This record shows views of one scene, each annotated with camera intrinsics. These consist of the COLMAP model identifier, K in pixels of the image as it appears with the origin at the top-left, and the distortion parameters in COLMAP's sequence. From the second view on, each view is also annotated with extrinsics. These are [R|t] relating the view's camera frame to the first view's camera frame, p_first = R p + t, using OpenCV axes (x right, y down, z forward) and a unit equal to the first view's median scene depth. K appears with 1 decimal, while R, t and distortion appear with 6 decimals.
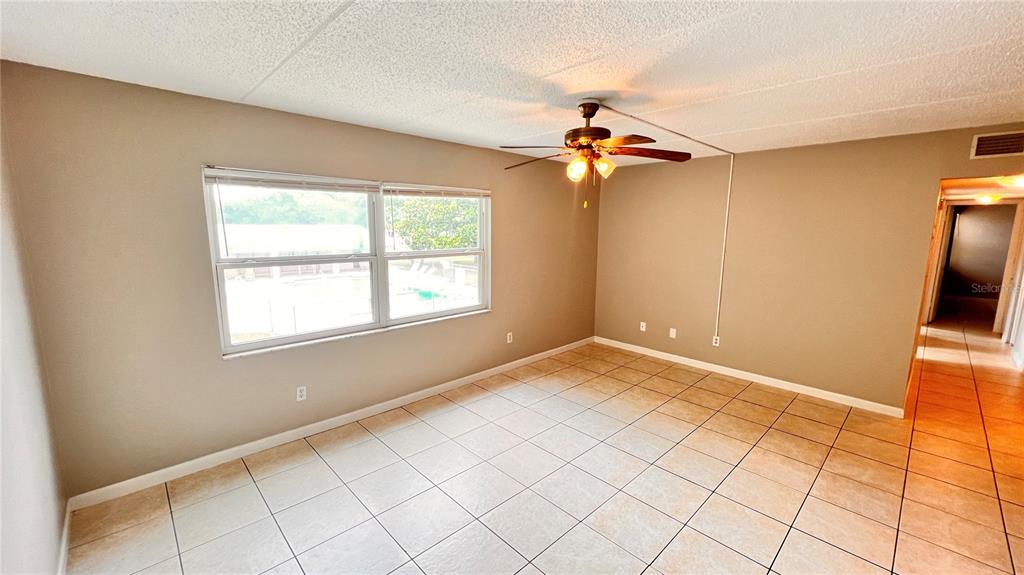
lens RADIAL K [[406.4, 0, 515.6], [0, 406.4, 288.6], [0, 0, 1]] dist [-0.001857, -0.000106]
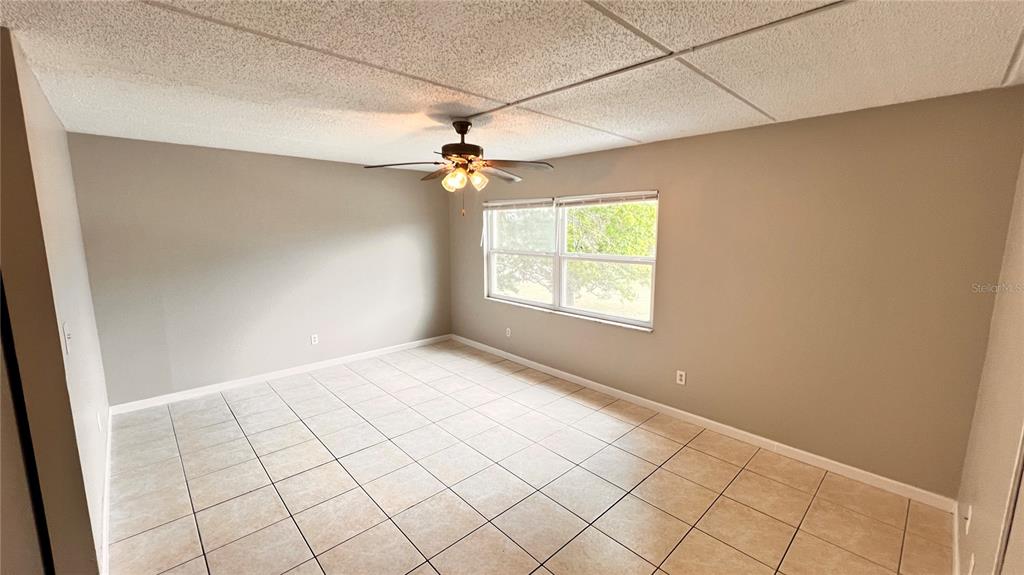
lens RADIAL K [[406.4, 0, 515.6], [0, 406.4, 288.6], [0, 0, 1]] dist [-0.001857, -0.000106]
pose [[-0.008866, 0.143629, -0.989592, 0.923330], [-0.152020, 0.977934, 0.143299, -0.134914], [0.988338, 0.151708, 0.013165, 0.837199]]
